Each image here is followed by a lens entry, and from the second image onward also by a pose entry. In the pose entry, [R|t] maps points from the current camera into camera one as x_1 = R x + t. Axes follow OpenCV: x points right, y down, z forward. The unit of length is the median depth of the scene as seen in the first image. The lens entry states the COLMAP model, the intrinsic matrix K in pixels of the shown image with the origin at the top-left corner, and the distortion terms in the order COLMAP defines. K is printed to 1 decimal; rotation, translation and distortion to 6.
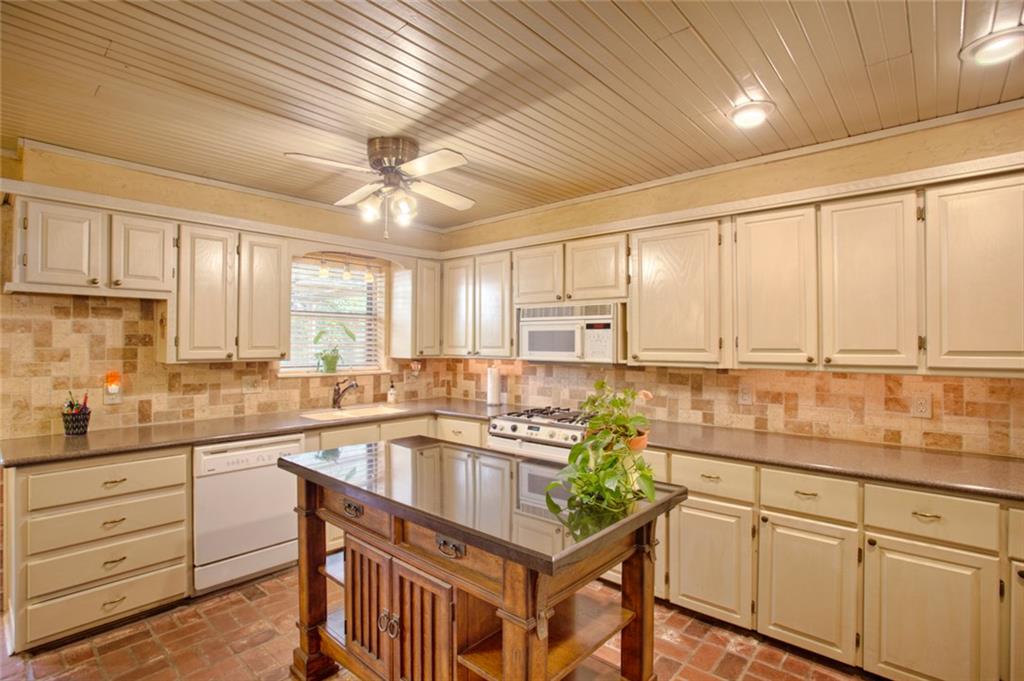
lens RADIAL K [[497.1, 0, 510.3], [0, 497.1, 342.4], [0, 0, 1]] dist [-0.074813, 0.018429]
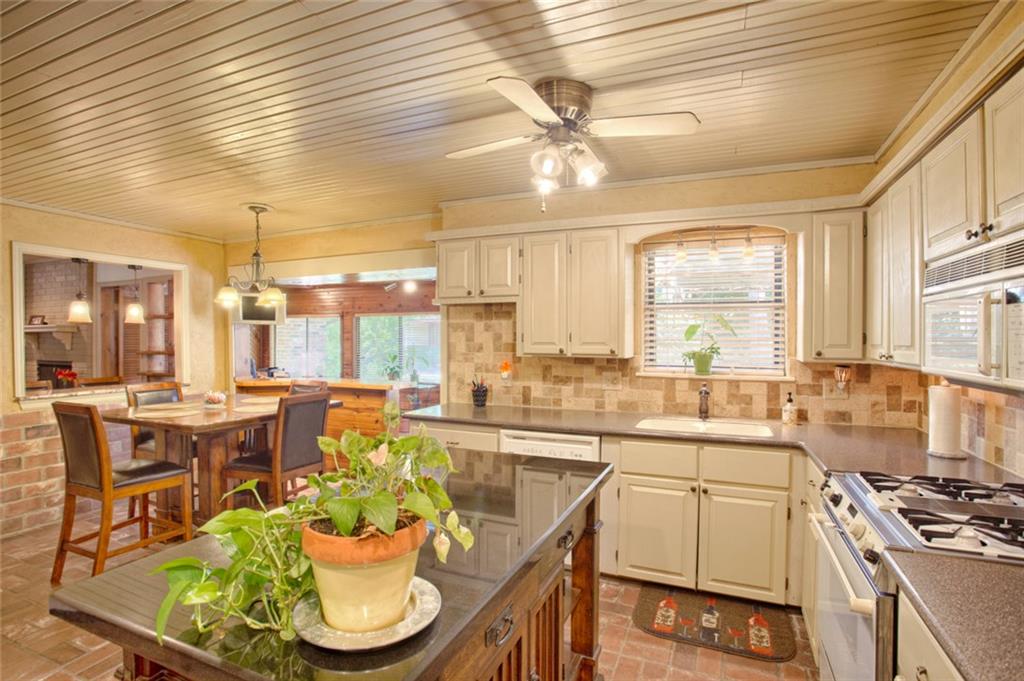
lens RADIAL K [[497.1, 0, 510.3], [0, 497.1, 342.4], [0, 0, 1]] dist [-0.074813, 0.018429]
pose [[0.322970, 0.007051, -0.946383, 0.388810], [-0.000809, 0.999974, 0.007174, 0.000814], [0.946409, -0.001551, 0.322967, 0.521807]]
